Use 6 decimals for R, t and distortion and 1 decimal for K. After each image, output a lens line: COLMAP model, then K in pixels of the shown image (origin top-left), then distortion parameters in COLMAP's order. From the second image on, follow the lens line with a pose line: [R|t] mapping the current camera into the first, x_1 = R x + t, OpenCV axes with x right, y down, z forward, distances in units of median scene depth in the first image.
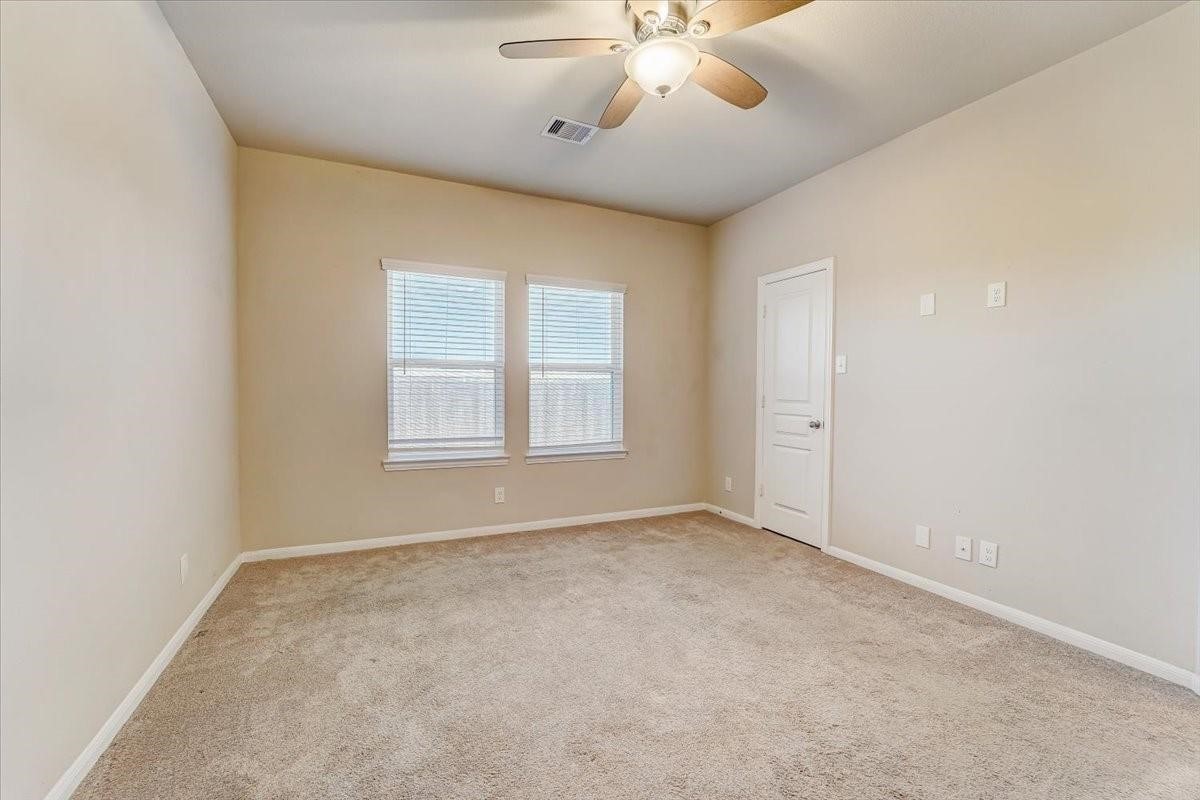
lens RADIAL K [[492.2, 0, 602.1], [0, 492.2, 400.8], [0, 0, 1]] dist [-0.020348, 0.000579]
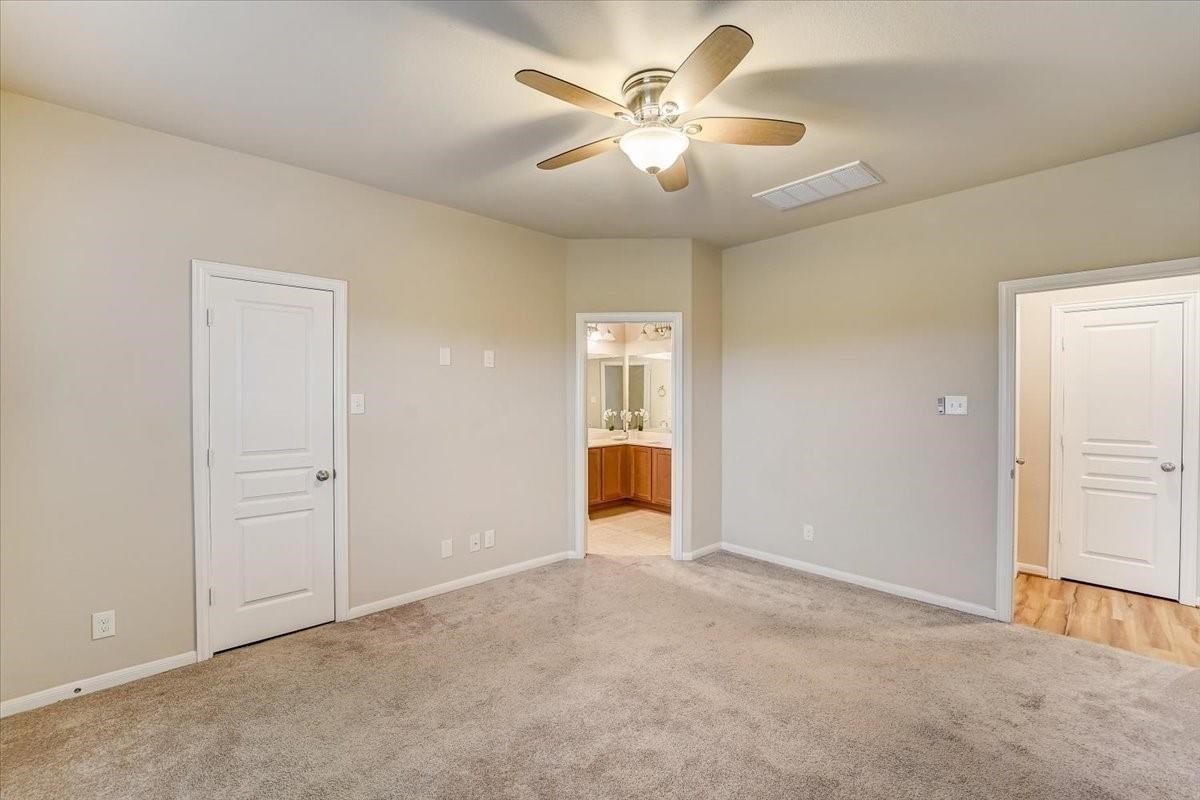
lens RADIAL K [[492.2, 0, 601.3], [0, 492.2, 397.3], [0, 0, 1]] dist [-0.020348, 0.000579]
pose [[-0.308244, -0.018782, 0.951122, -0.512441], [0.017085, 0.999535, 0.025274, -0.101438], [-0.951154, 0.024040, -0.307780, 0.844069]]
